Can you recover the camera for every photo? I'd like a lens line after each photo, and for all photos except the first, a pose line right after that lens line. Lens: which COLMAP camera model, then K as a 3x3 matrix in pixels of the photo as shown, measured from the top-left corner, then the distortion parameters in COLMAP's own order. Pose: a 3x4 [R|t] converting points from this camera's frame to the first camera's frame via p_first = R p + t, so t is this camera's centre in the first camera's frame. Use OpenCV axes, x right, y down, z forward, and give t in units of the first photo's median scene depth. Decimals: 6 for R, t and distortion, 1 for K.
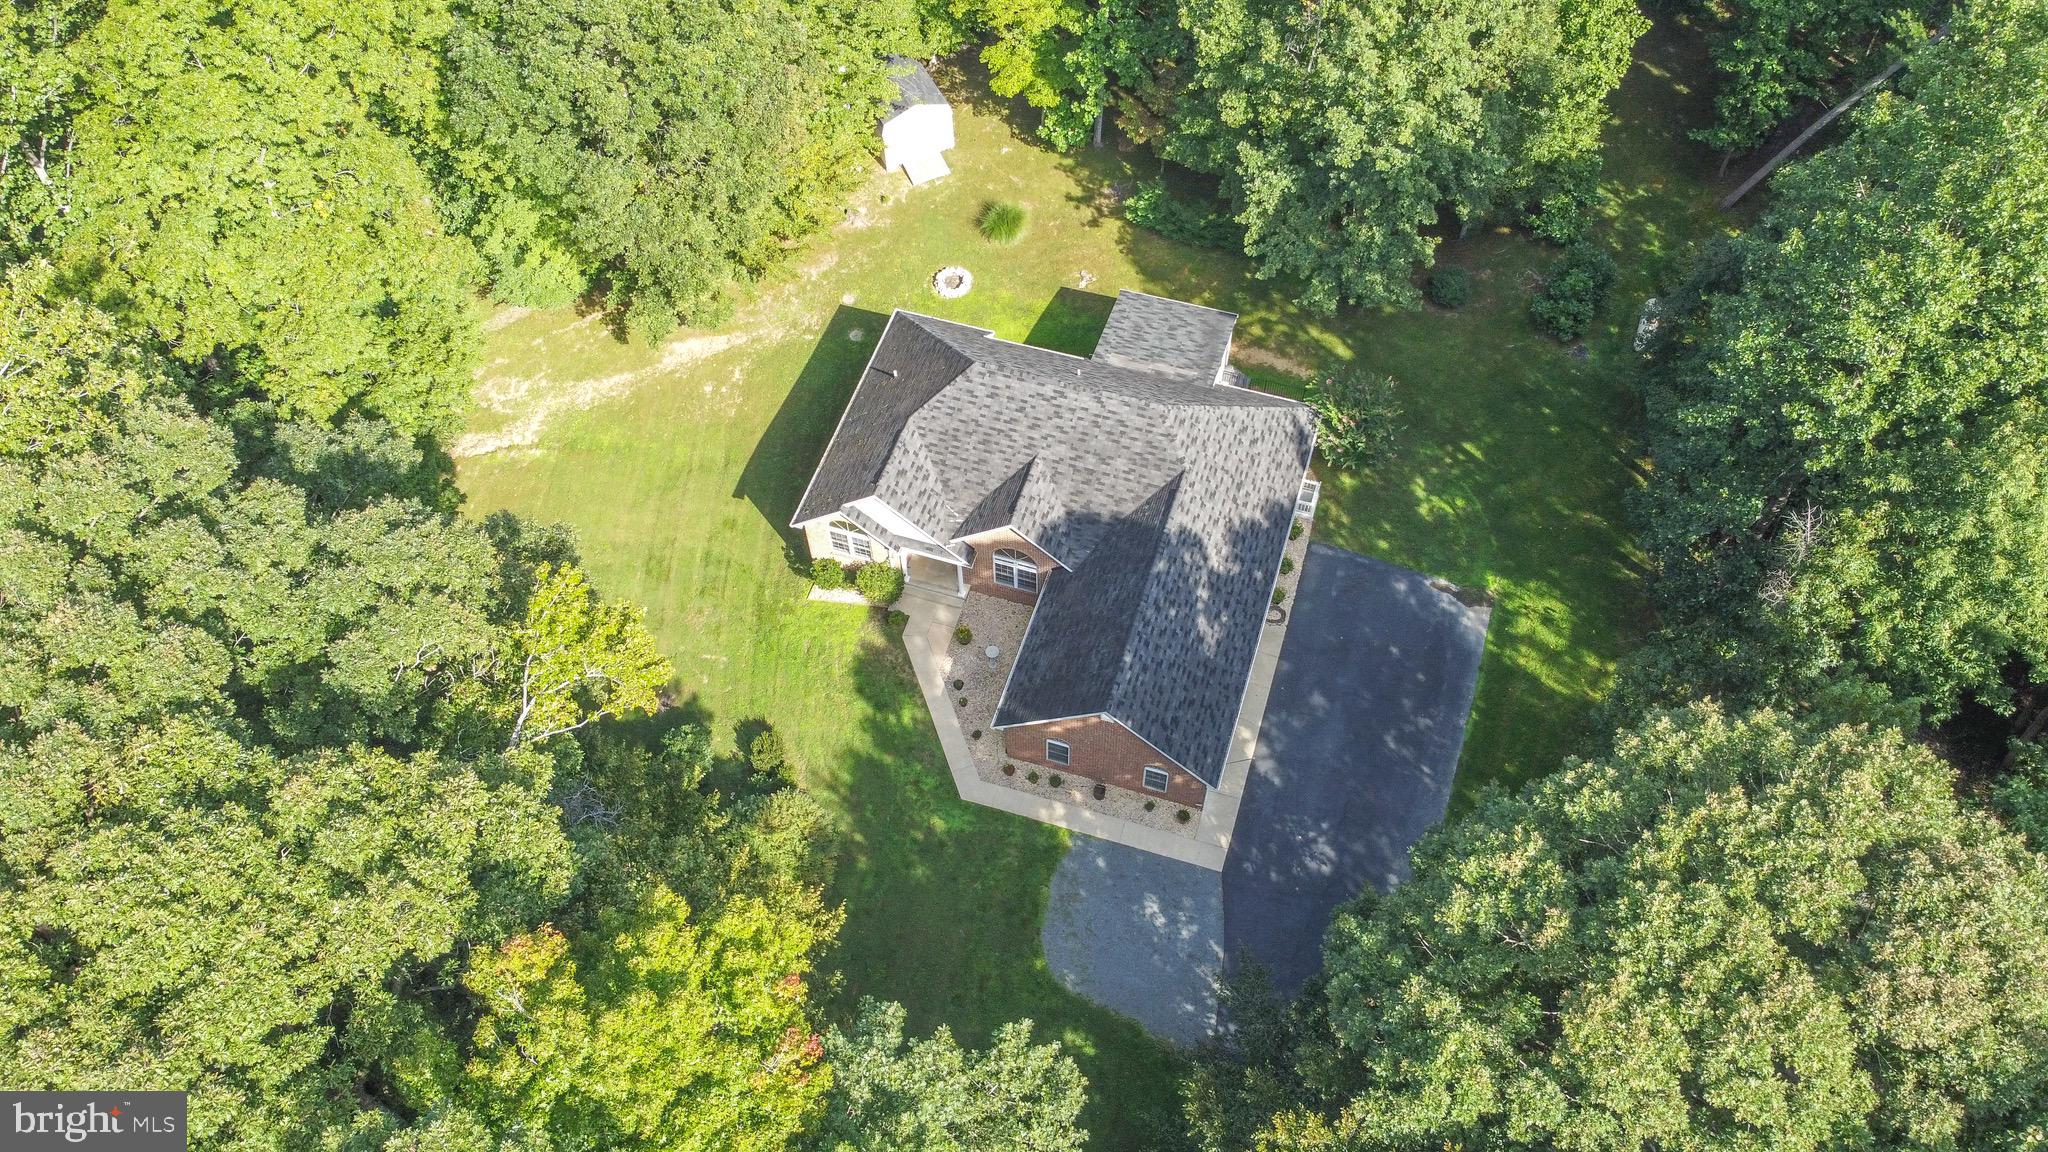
lens RADIAL K [[1556.5, 0, 1024.0], [0, 1556.5, 576.0], [0, 0, 1]] dist [-0.007512, 0.003708]
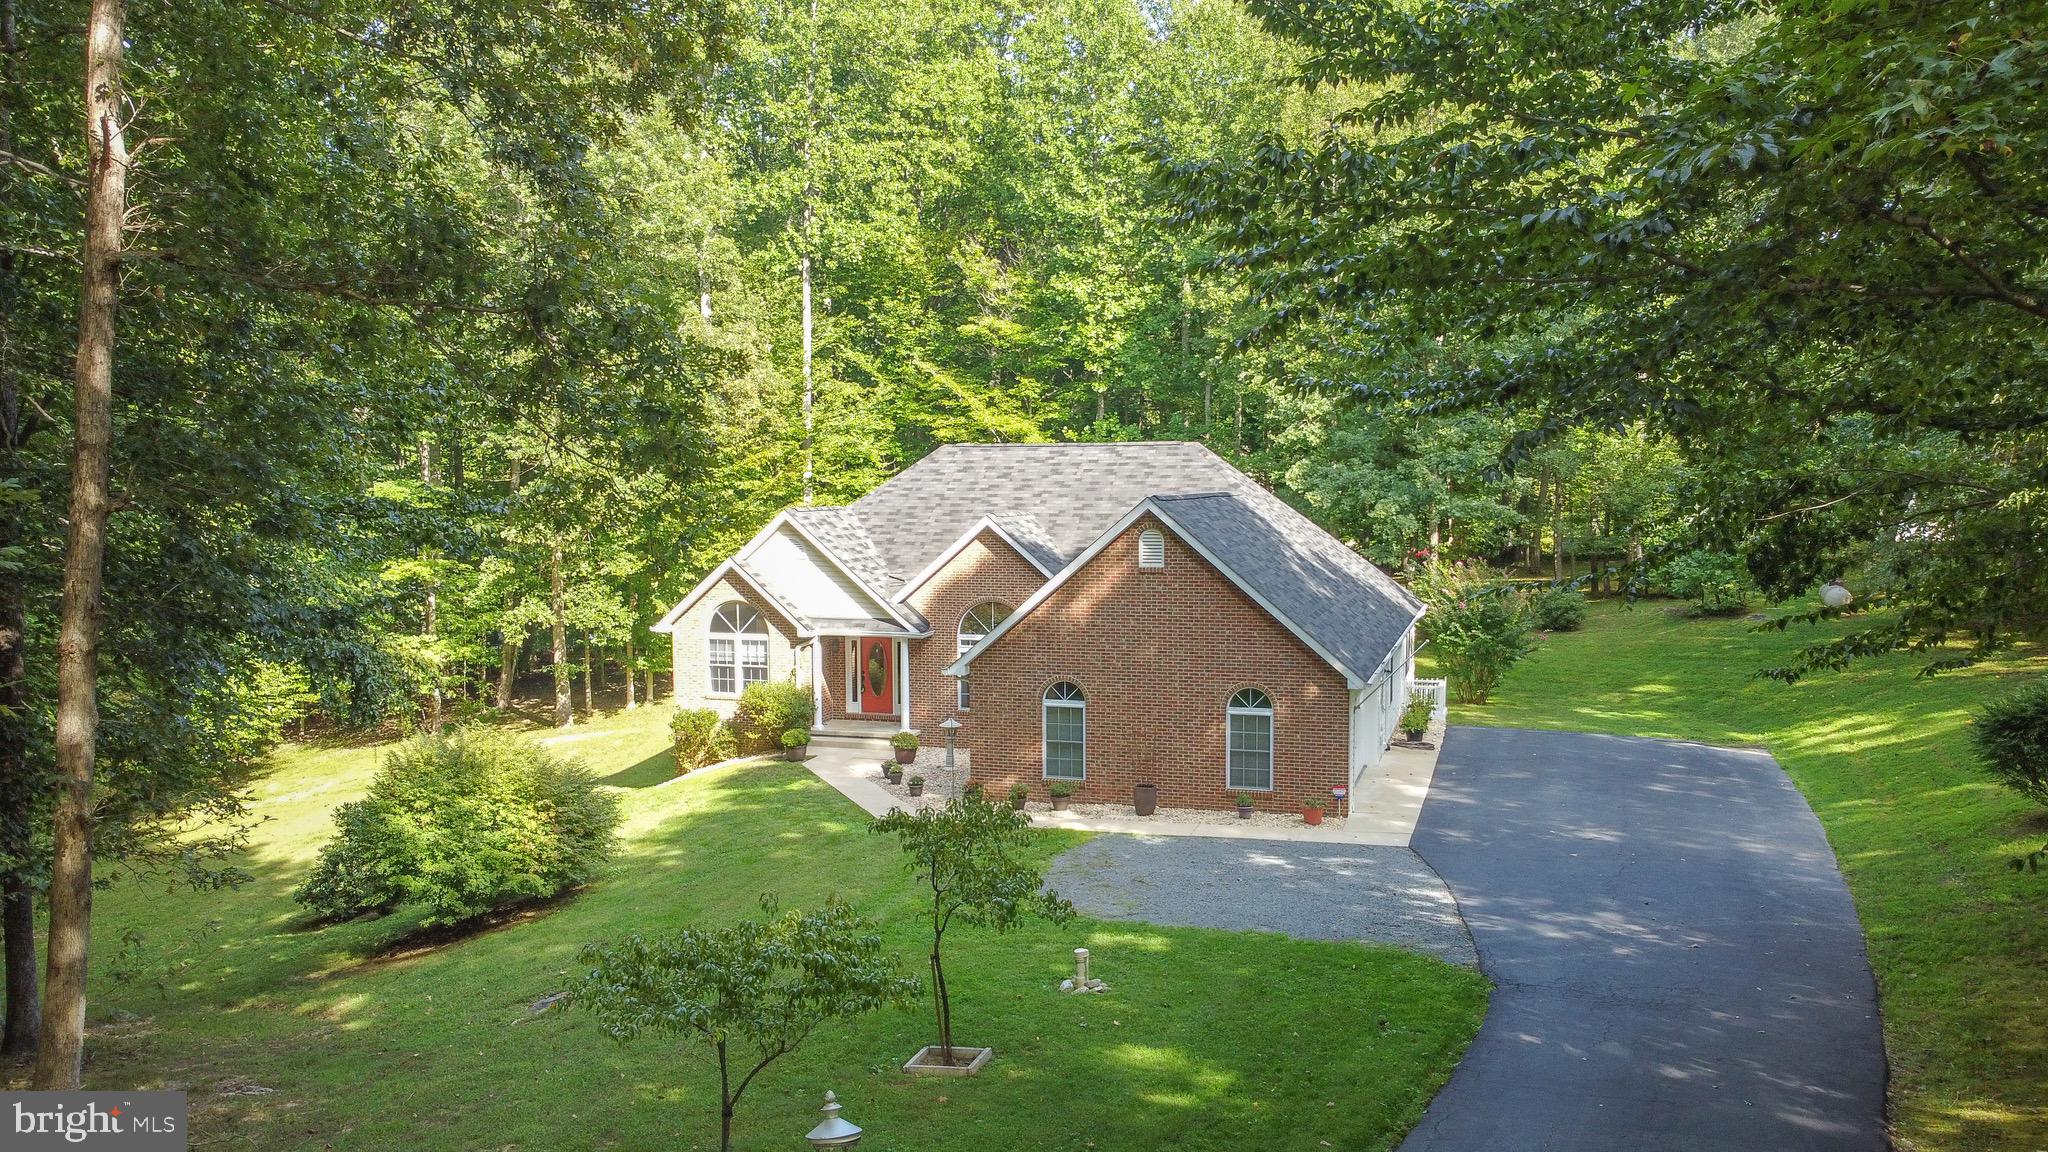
lens RADIAL K [[1556.5, 0, 1024.0], [0, 1556.5, 576.0], [0, 0, 1]] dist [-0.007512, 0.003708]
pose [[0.999969, 0.007712, 0.001800, 0.006107], [-0.003246, 0.606437, -0.795125, 0.493266], [-0.007224, 0.795094, 0.606443, 0.606604]]
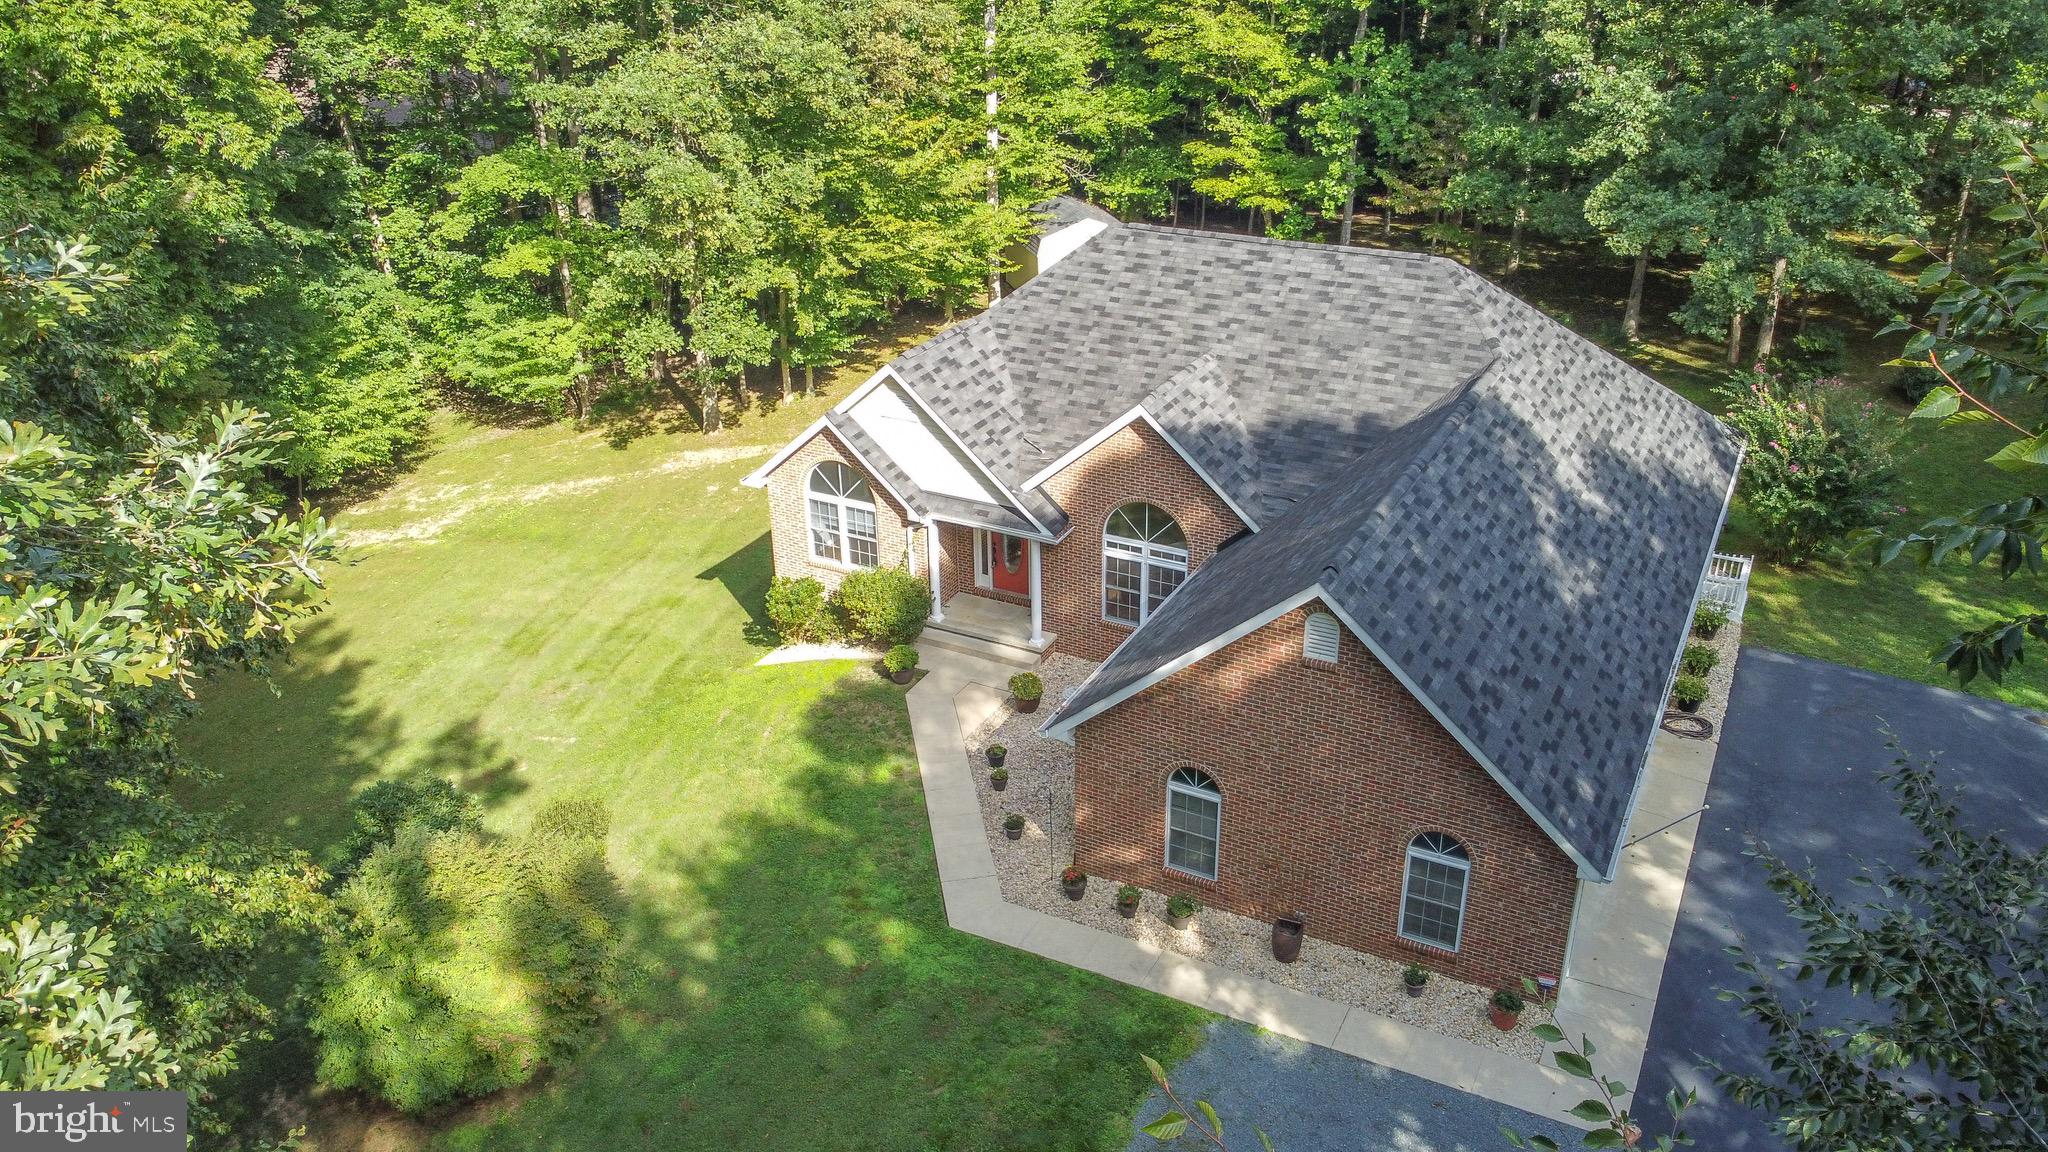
lens RADIAL K [[1556.5, 0, 1024.0], [0, 1556.5, 576.0], [0, 0, 1]] dist [-0.007512, 0.003708]
pose [[0.984235, 0.076640, -0.159399, 0.037361], [-0.146627, 0.857558, -0.493047, 0.258070], [0.098907, 0.508647, 0.855276, 0.585216]]
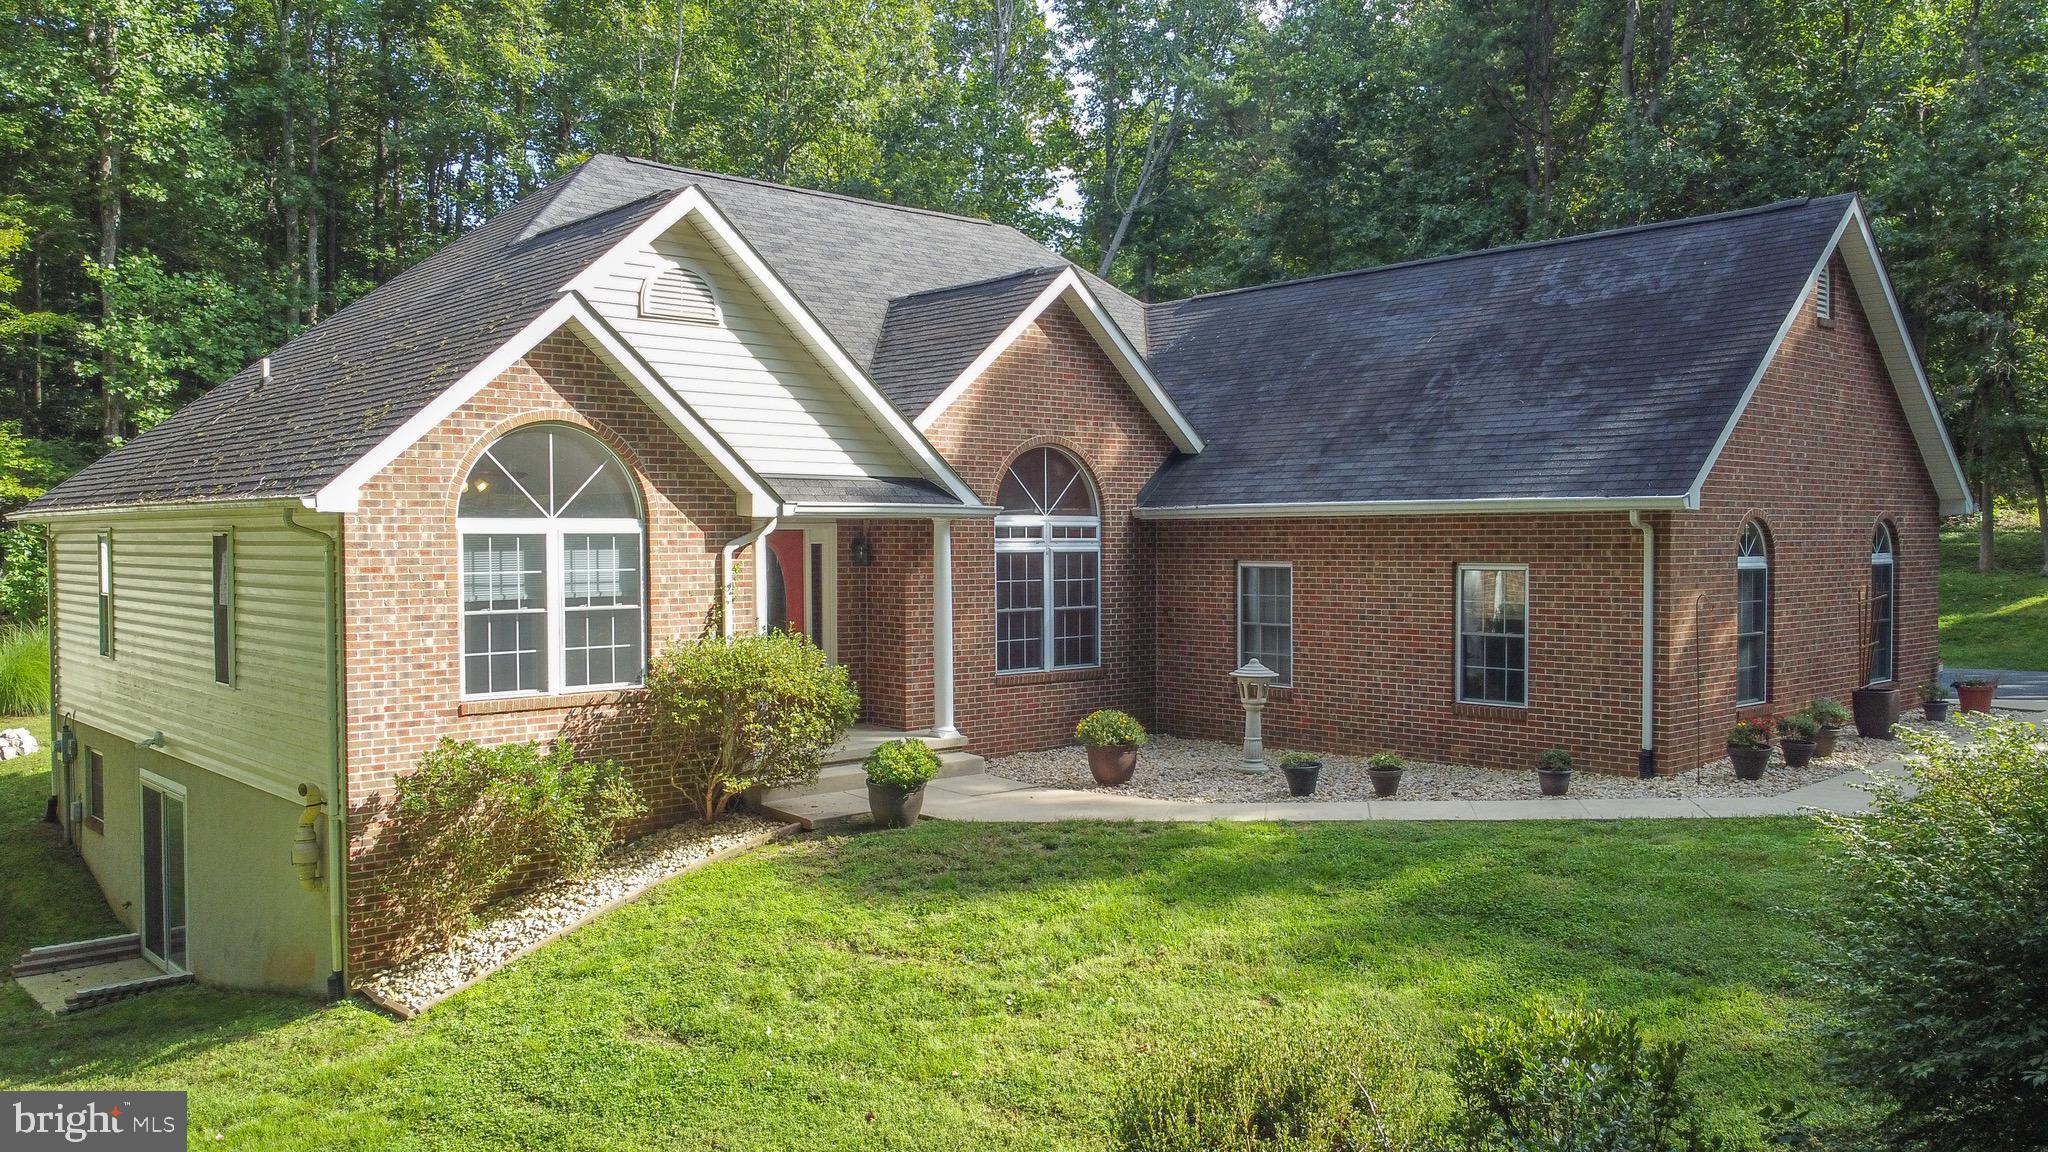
lens RADIAL K [[1540.3, 0, 1049.6], [0, 1540.3, 574.1], [0, 0, 1]] dist [-0.003691, 0.000591]
pose [[0.488000, -0.009133, 0.872796, -0.285205], [0.732916, 0.547328, -0.404063, 0.126294], [-0.474015, 0.836868, 0.273790, 0.944354]]
